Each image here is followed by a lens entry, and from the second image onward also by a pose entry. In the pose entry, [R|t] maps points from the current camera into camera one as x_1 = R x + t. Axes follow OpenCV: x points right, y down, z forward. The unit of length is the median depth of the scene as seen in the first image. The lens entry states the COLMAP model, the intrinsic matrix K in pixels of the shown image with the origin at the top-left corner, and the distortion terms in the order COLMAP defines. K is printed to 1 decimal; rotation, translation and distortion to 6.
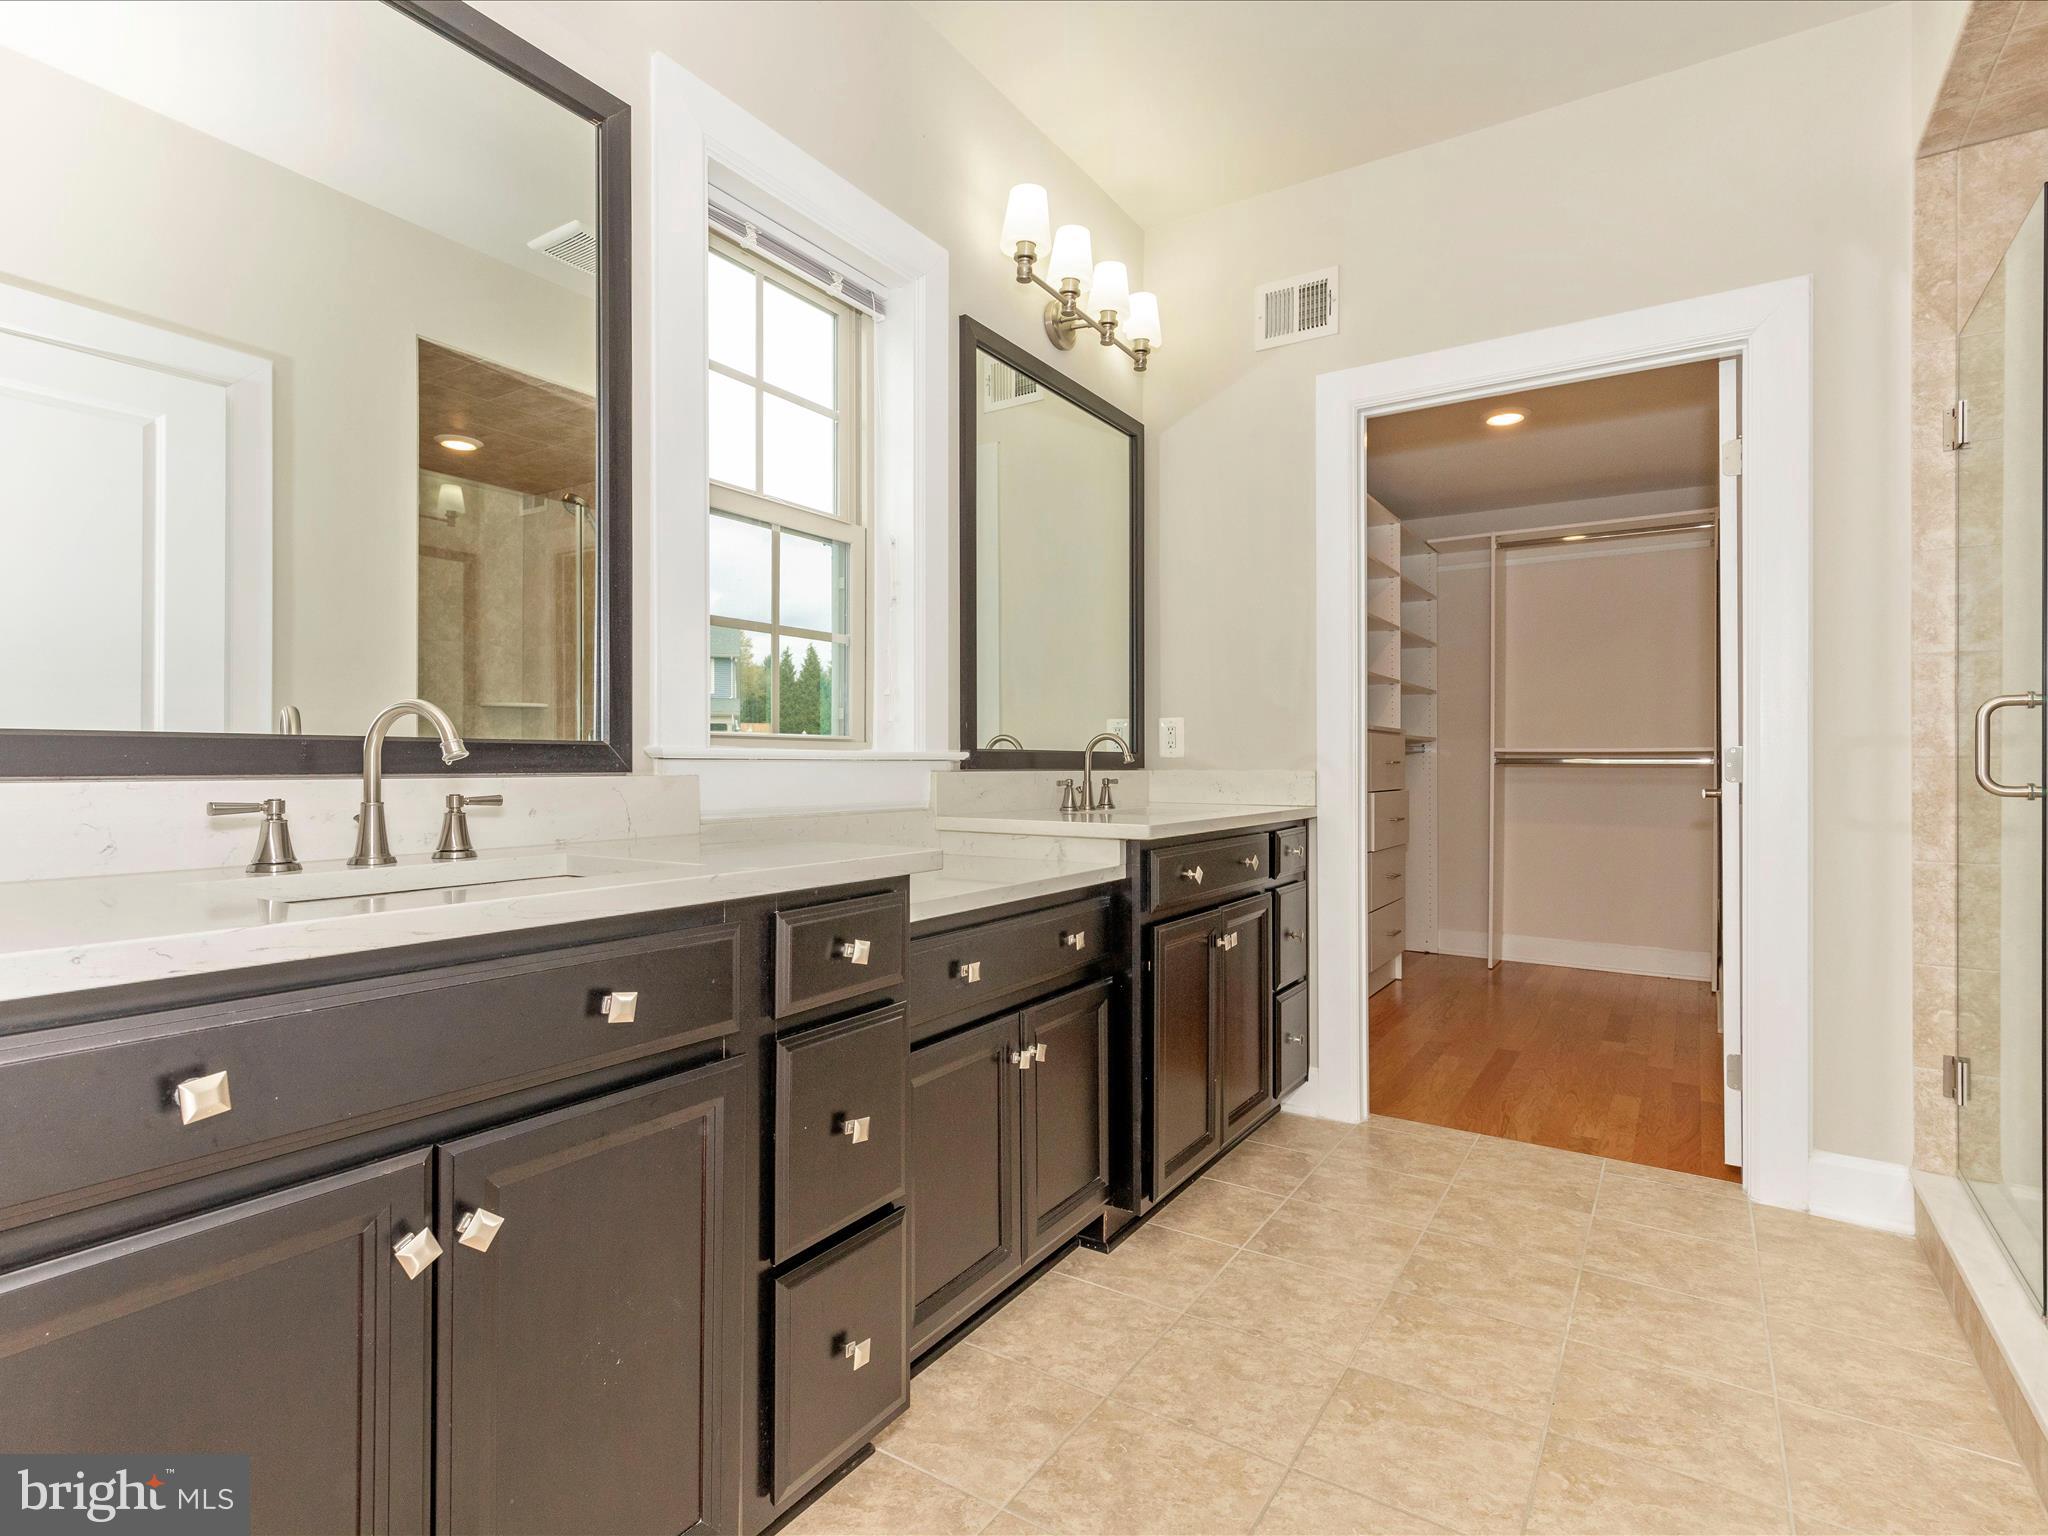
lens RADIAL K [[1032.2, 0, 1016.2], [0, 1032.2, 766.5], [0, 0, 1]] dist [0.006291, -0.000330]
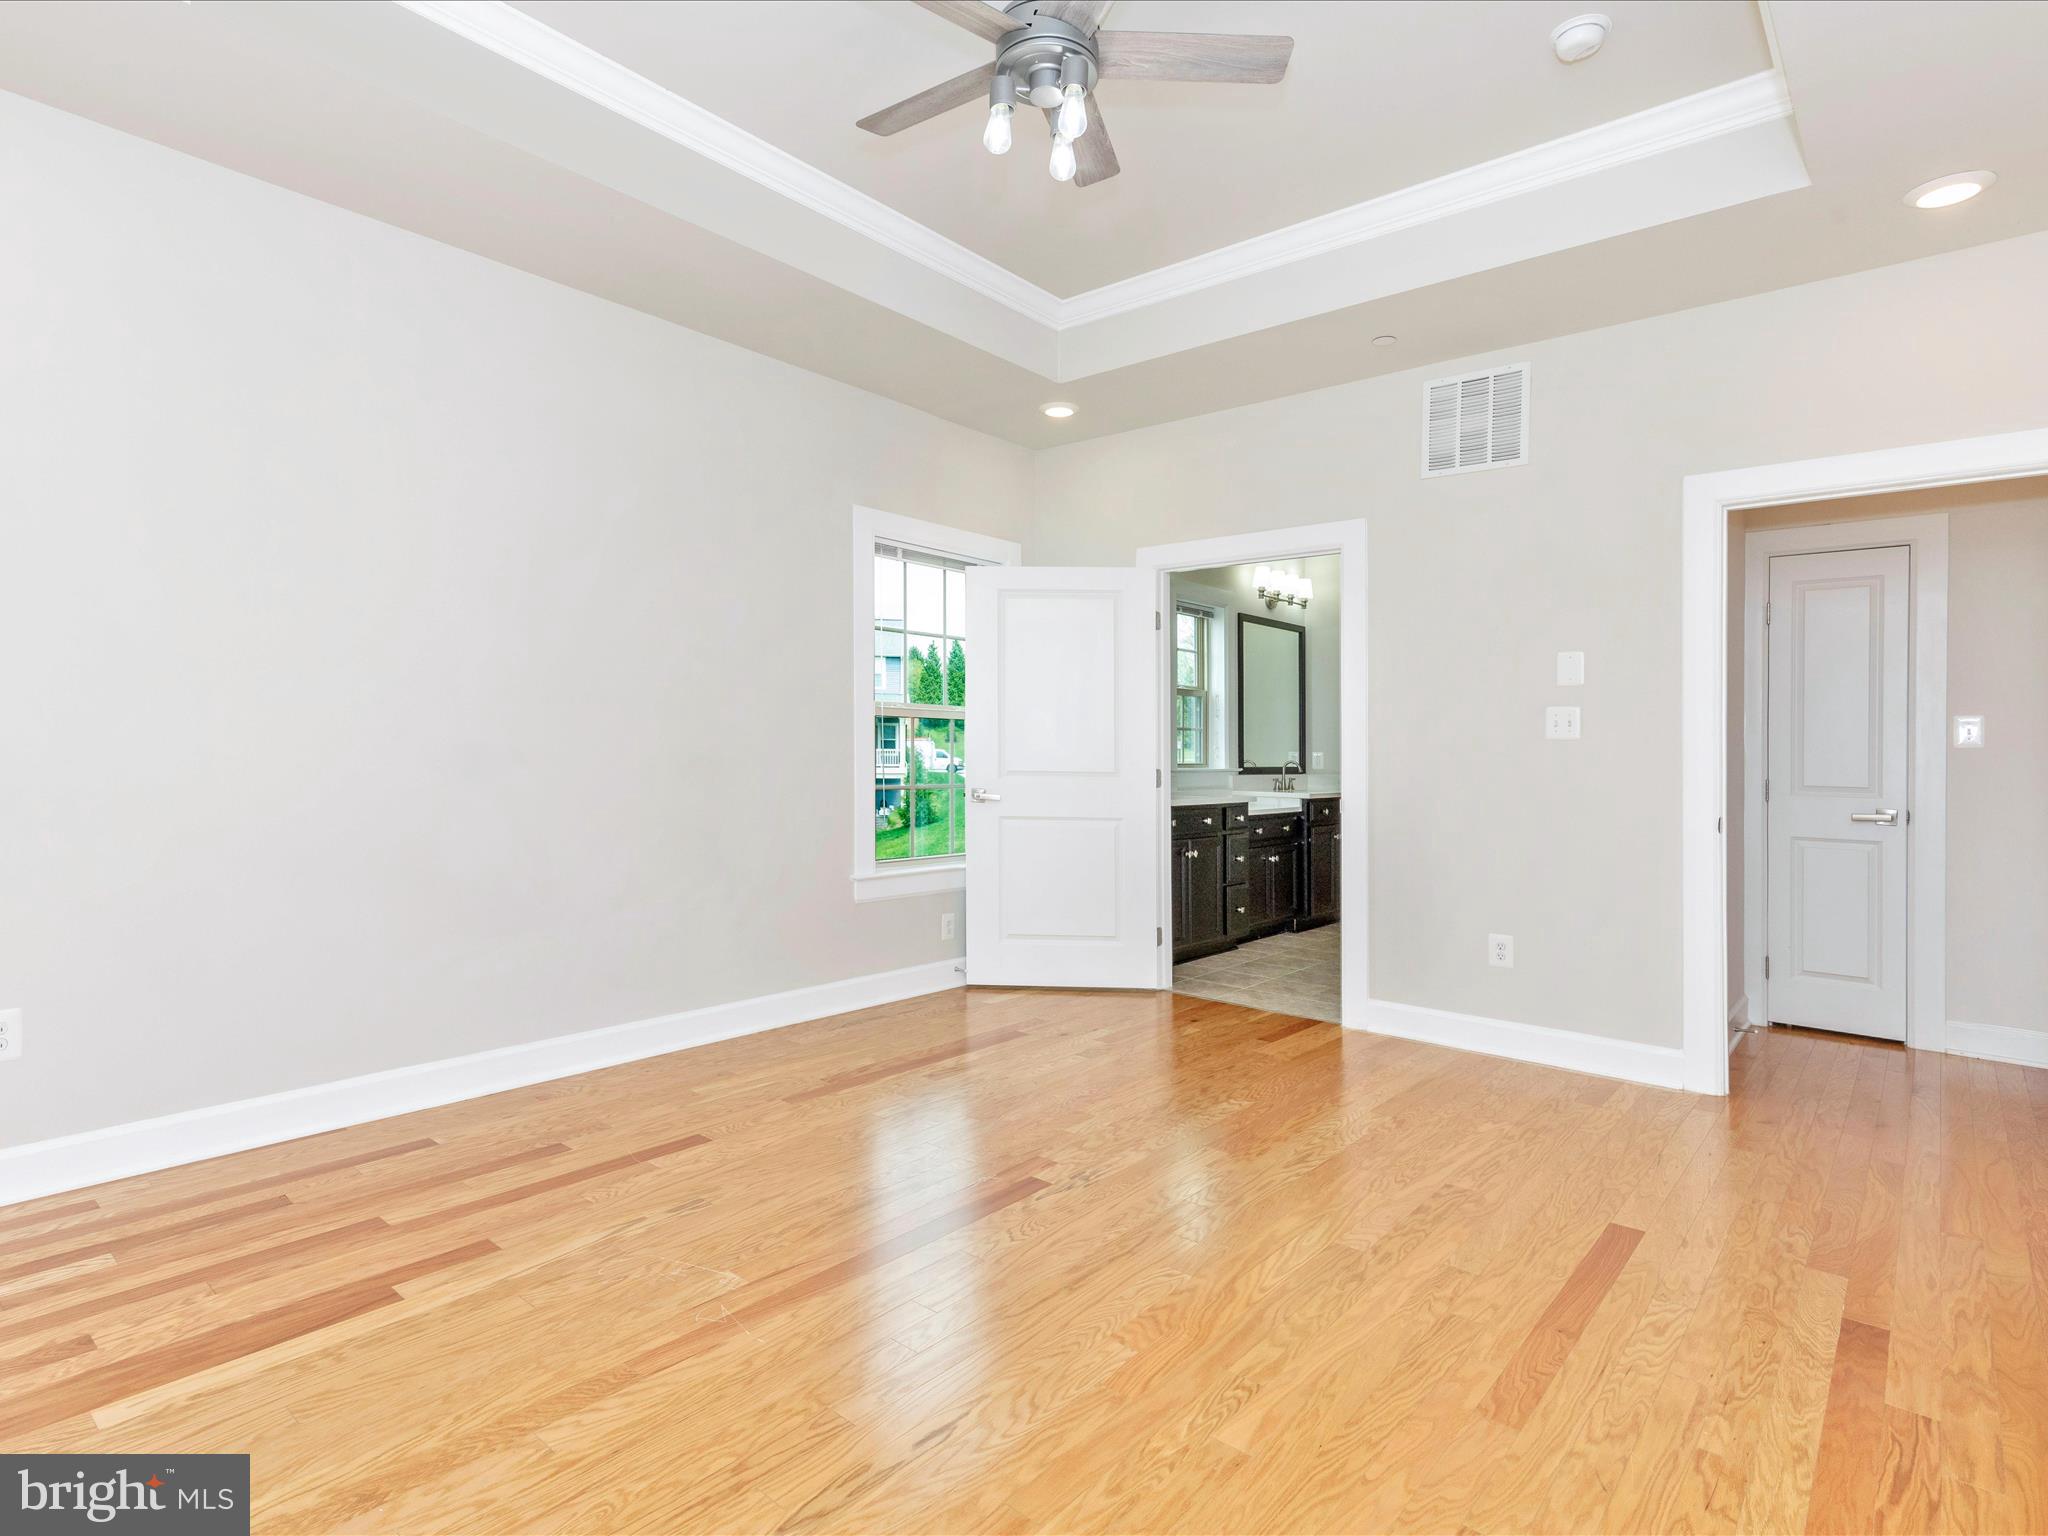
lens RADIAL K [[1032.2, 0, 1005.4], [0, 1032.2, 758.9], [0, 0, 1]] dist [0.006291, -0.000330]
pose [[0.988836, -0.003772, -0.148958, -0.278390], [0.003138, 0.999985, -0.004489, -0.031068], [0.148973, 0.003971, 0.988833, -1.973760]]
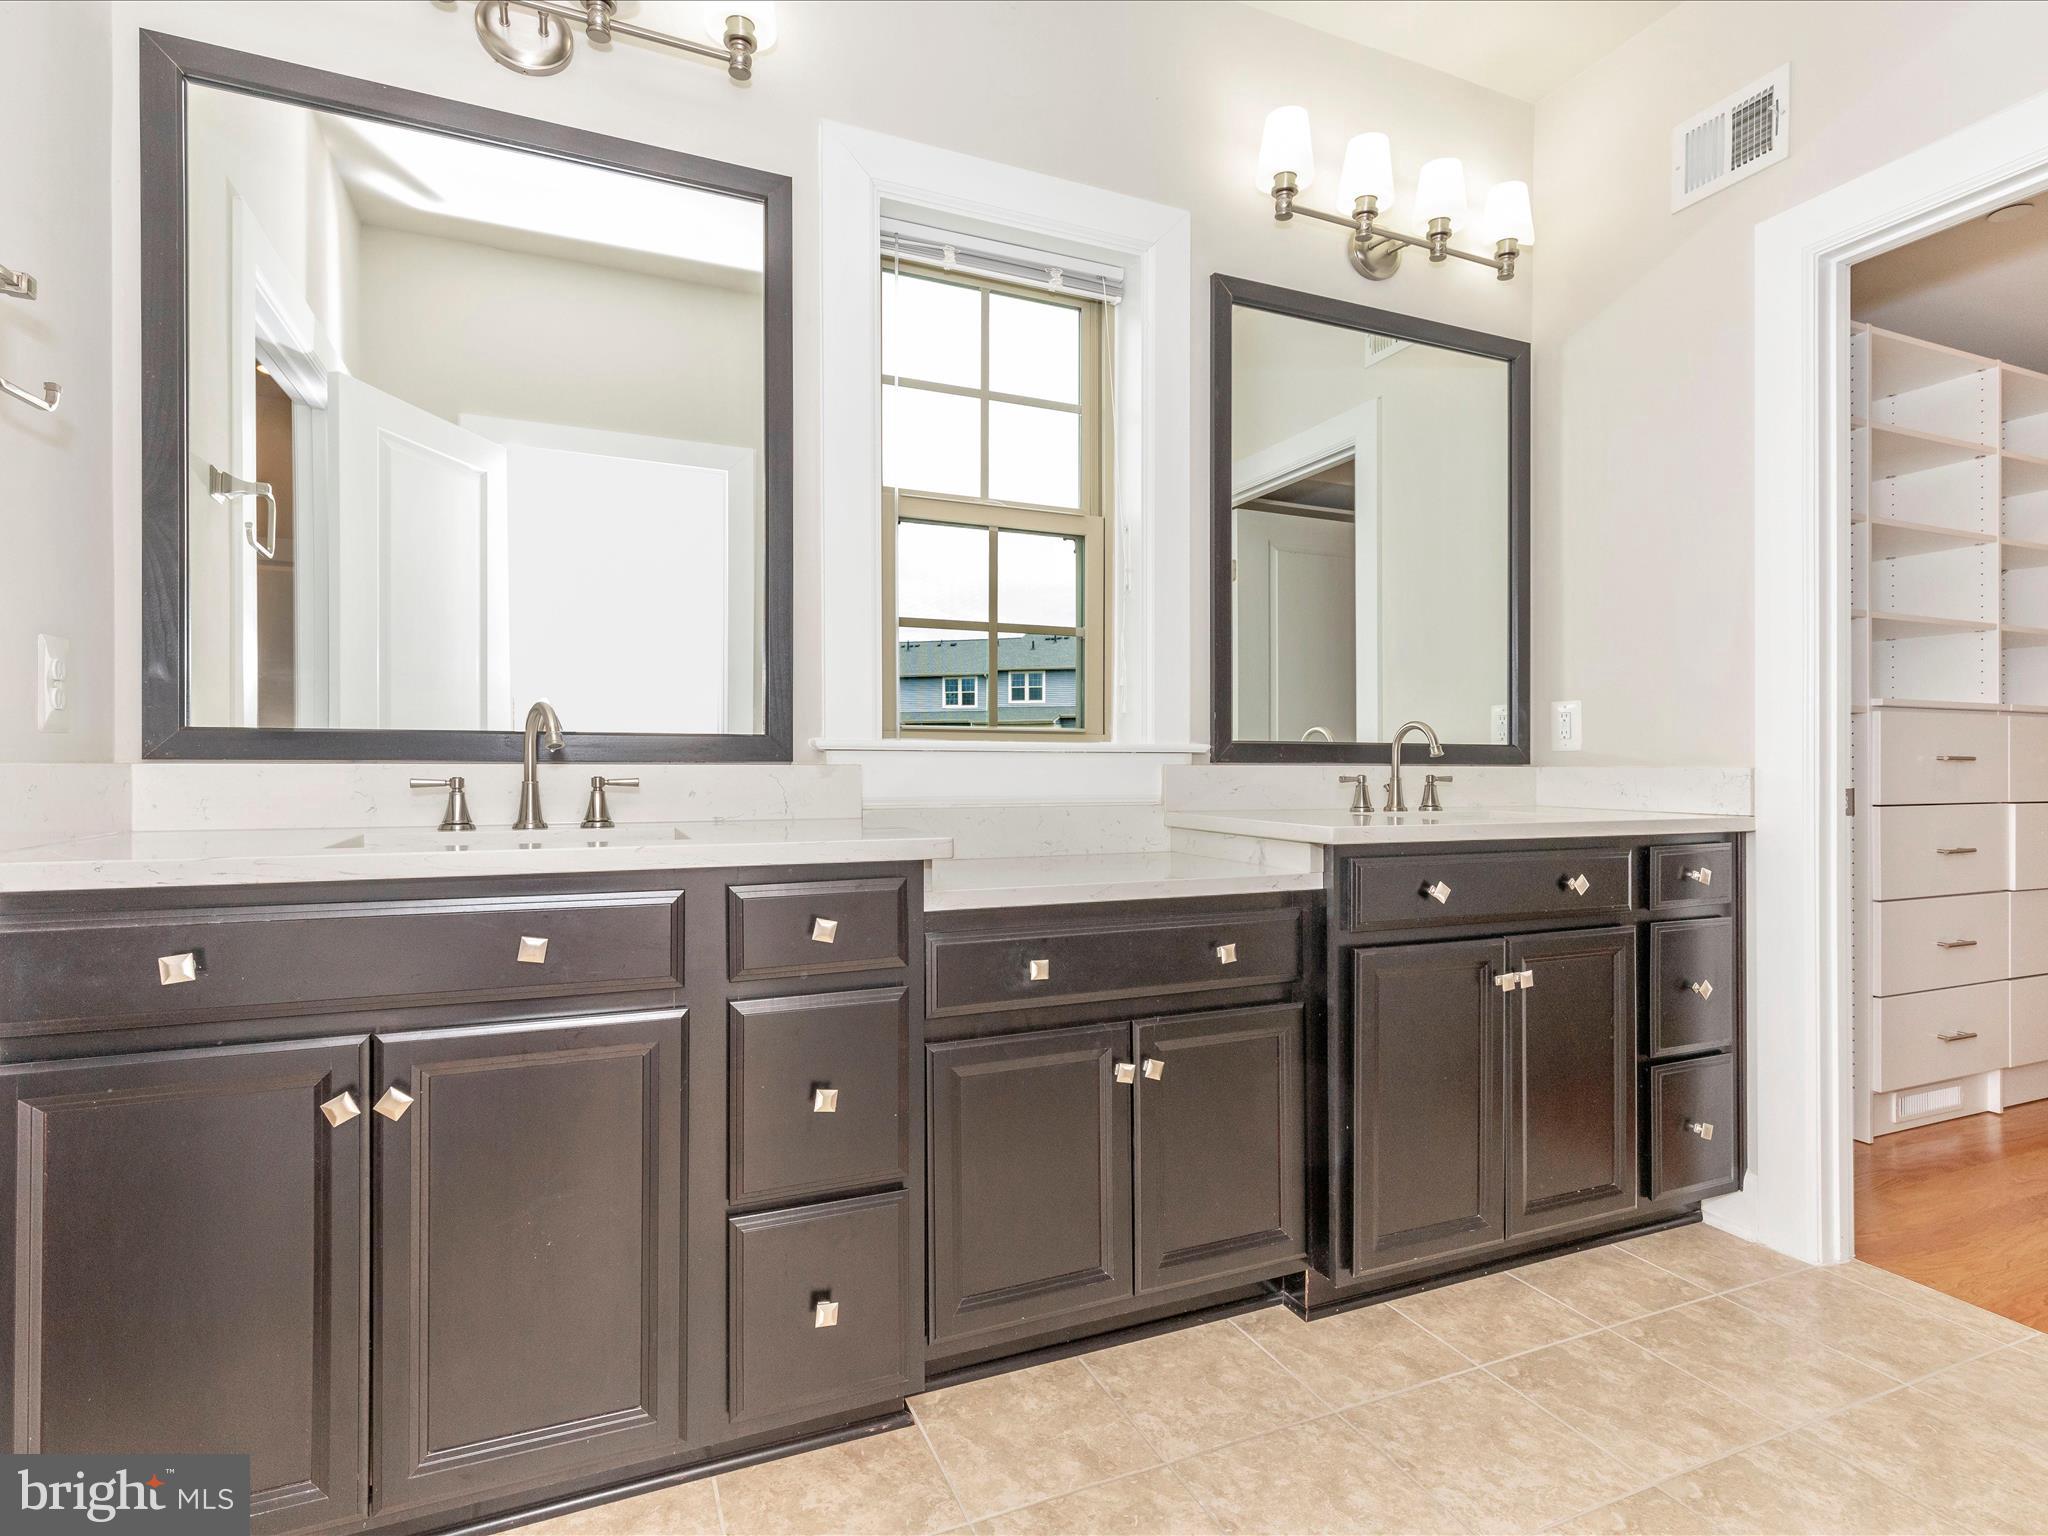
lens RADIAL K [[1032.2, 0, 1021.3], [0, 1032.2, 770.7], [0, 0, 1]] dist [0.006291, -0.000330]
pose [[0.834640, 0.006198, -0.550761, 0.333657], [-0.004489, 0.999980, 0.004451, 0.006837], [0.550777, -0.001243, 0.834651, 0.134085]]
